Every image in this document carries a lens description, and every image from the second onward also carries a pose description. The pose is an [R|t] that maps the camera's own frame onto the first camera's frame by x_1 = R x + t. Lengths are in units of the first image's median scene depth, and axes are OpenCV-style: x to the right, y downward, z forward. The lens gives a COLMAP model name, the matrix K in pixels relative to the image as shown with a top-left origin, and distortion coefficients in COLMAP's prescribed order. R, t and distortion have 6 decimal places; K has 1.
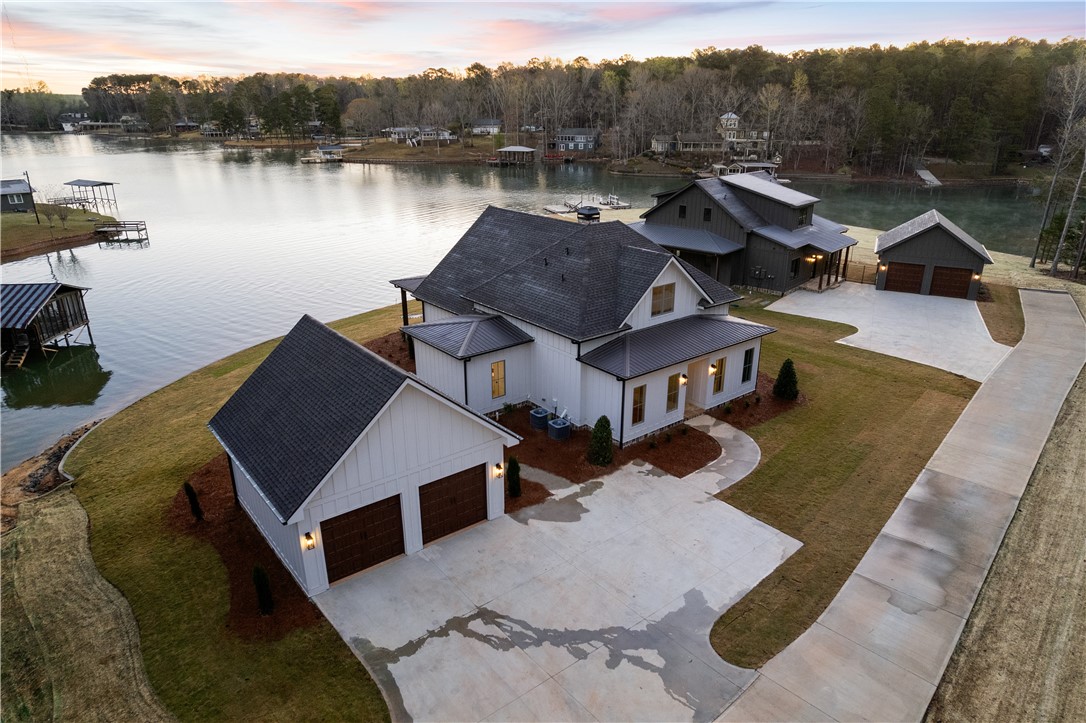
lens RADIAL K [[700.4, 0, 543.4], [0, 700.4, 362.2], [0, 0, 1]] dist [-0.031752, 0.009716]
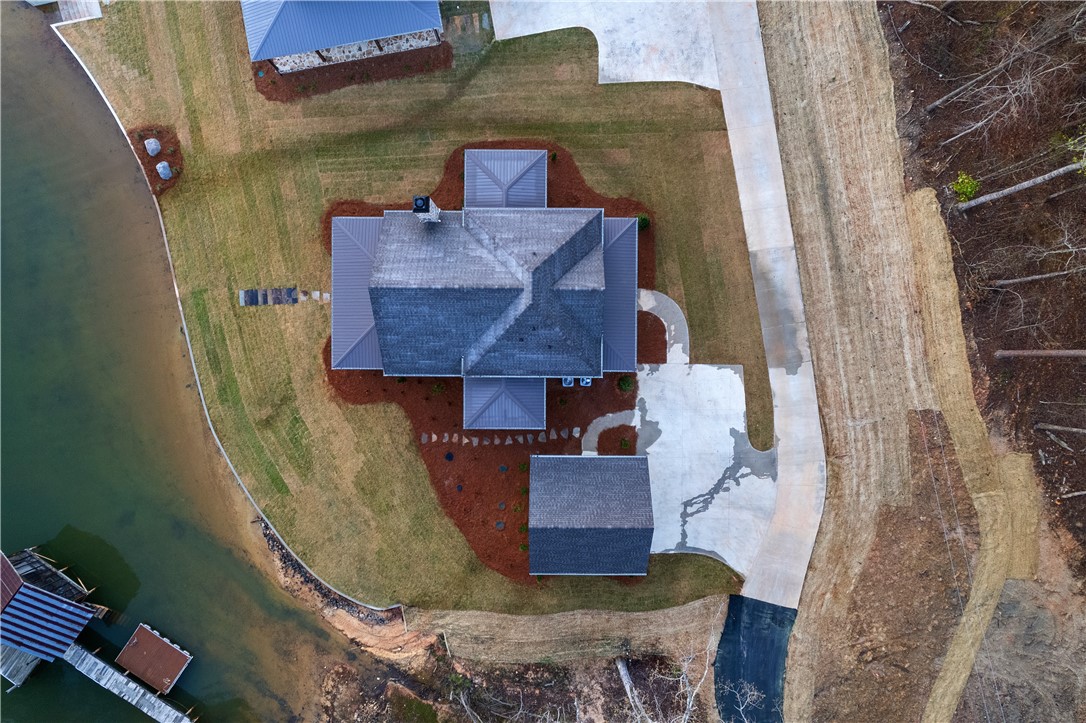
lens RADIAL K [[700.4, 0, 542.4], [0, 700.4, 359.8], [0, 0, 1]] dist [-0.031752, 0.009716]
pose [[0.626611, -0.778946, -0.024533, 0.037531], [0.268396, 0.186139, 0.945154, -1.489786], [-0.731658, -0.598828, 0.325703, 0.571690]]
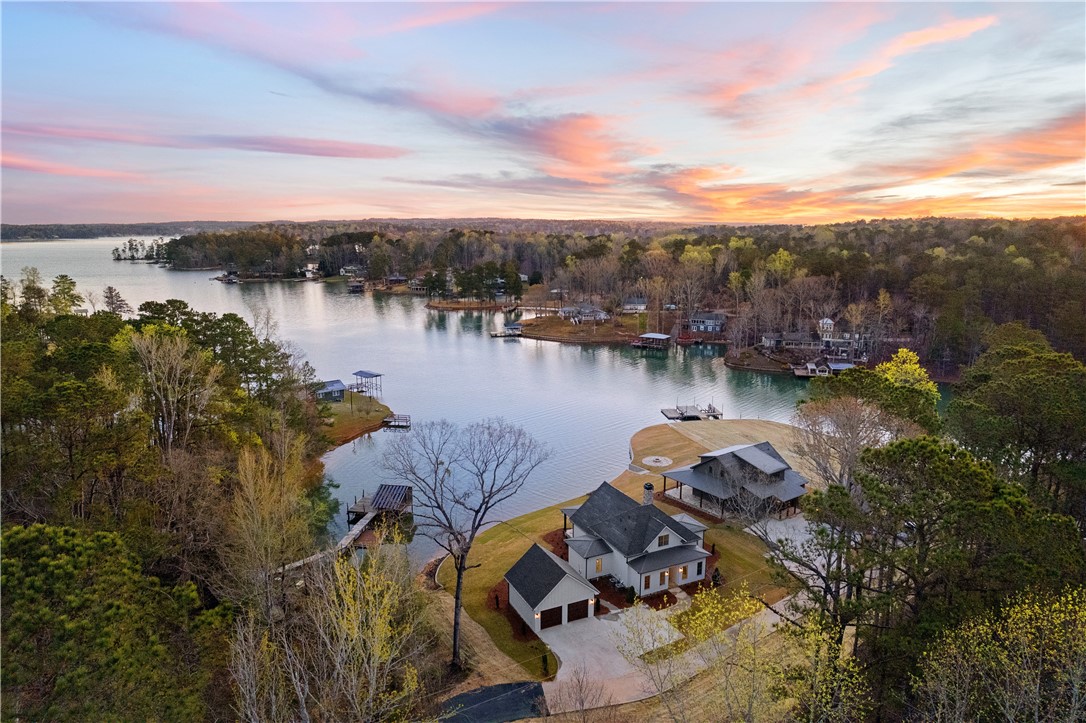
lens RADIAL K [[700.4, 0, 548.9], [0, 700.4, 360.4], [0, 0, 1]] dist [-0.031752, 0.009716]
pose [[0.976887, 0.045343, -0.208893, 0.281994], [-0.078362, 0.985174, -0.152613, -0.338526], [0.198876, 0.165455, 0.965957, -1.814890]]
